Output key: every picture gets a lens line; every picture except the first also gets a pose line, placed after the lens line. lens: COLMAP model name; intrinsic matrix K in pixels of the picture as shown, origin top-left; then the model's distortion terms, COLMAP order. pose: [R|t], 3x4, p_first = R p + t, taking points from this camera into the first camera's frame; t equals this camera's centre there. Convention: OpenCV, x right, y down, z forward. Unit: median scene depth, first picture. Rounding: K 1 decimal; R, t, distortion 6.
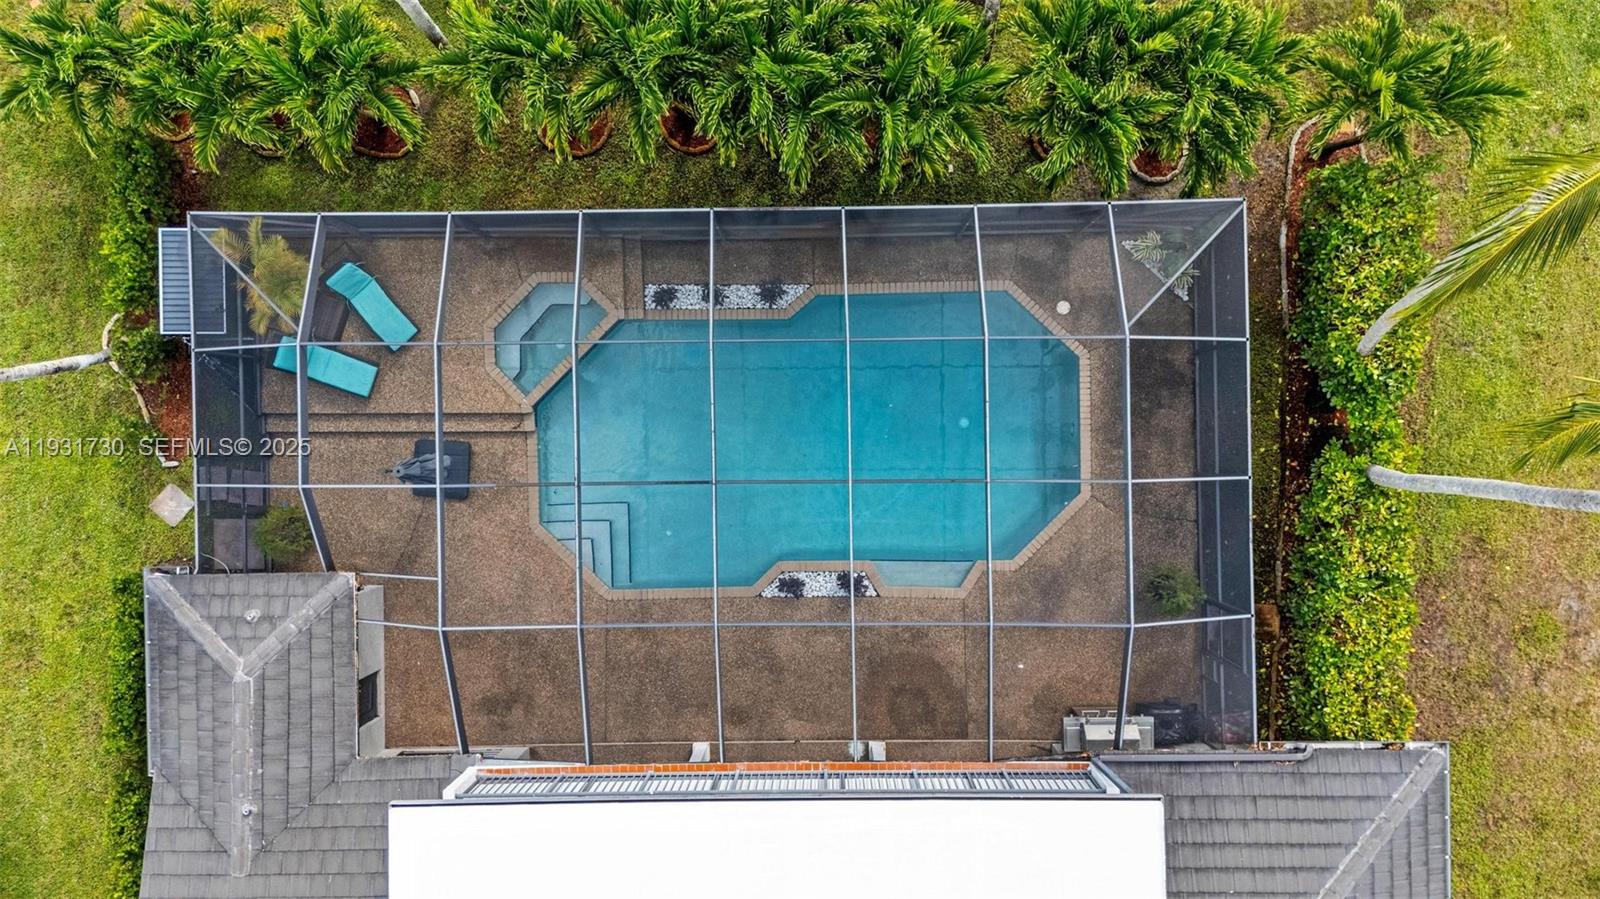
lens RADIAL K [[1157.0, 0, 794.8], [0, 1157.0, 452.3], [0, 0, 1]] dist [0.059319, -0.058282]
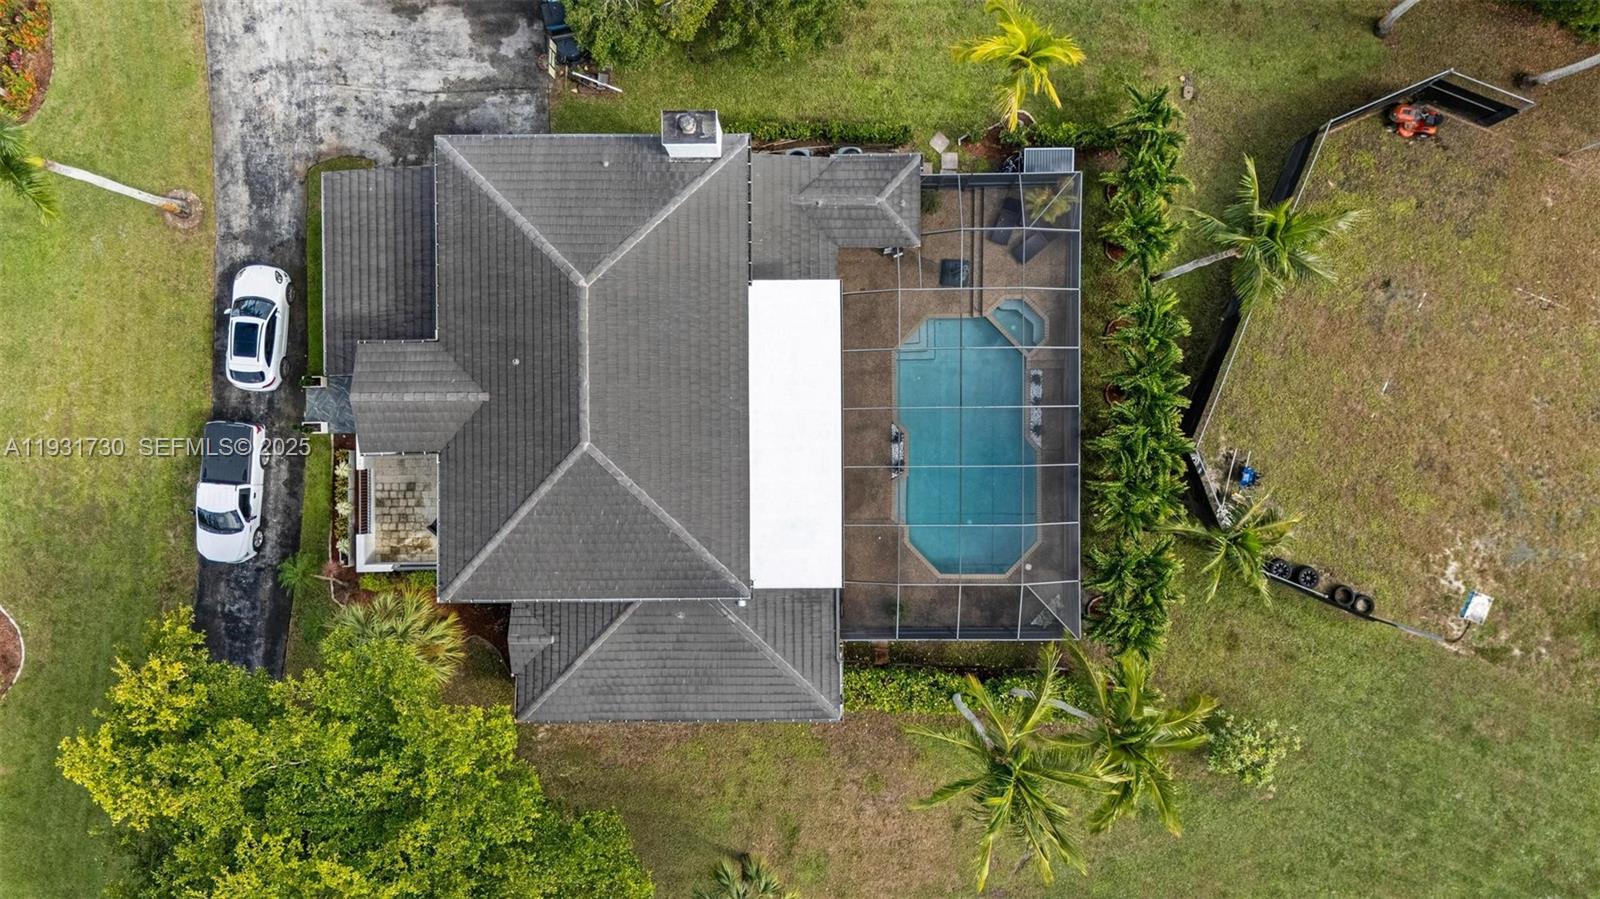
lens RADIAL K [[1163.4, 0, 775.1], [0, 1163.4, 444.0], [0, 0, 1]] dist [0.042136, -0.003178]
pose [[-0.009672, 0.999649, 0.024650, -0.049434], [-0.999738, -0.010179, 0.020504, 0.344017], [0.020747, -0.024445, 0.999486, -1.314124]]
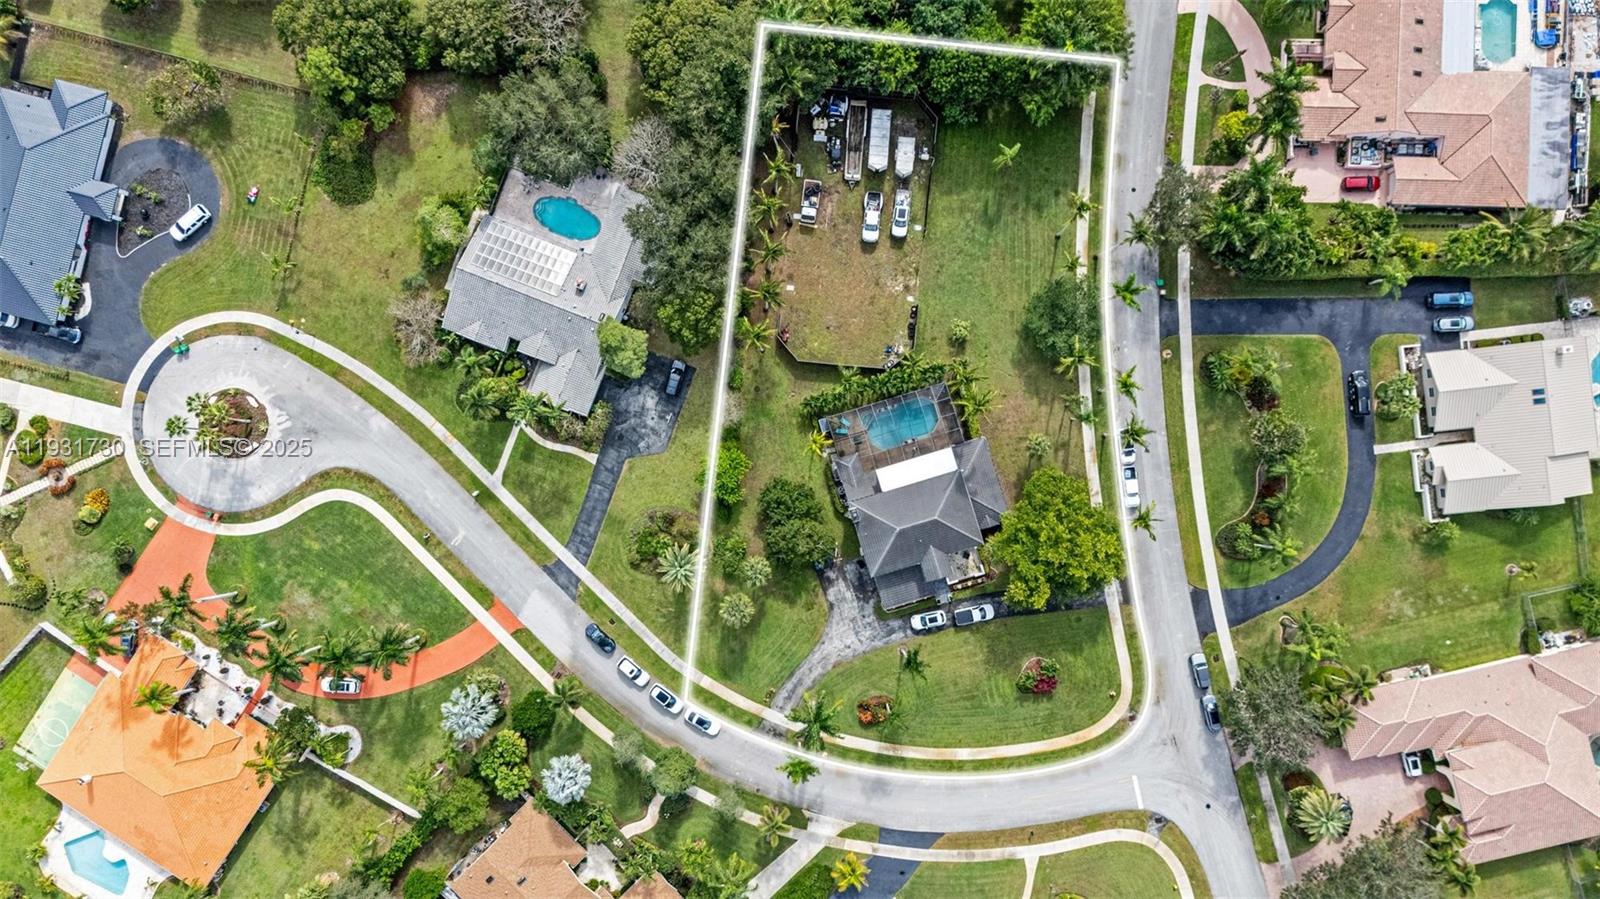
lens RADIAL K [[1157.0, 0, 794.8], [0, 1157.0, 452.3], [0, 0, 1]] dist [0.059319, -0.058282]
pose [[0.961327, -0.275120, 0.012627, -0.957006], [0.275336, 0.961120, -0.020920, 0.157796], [-0.006380, 0.023588, 0.999701, -7.683720]]
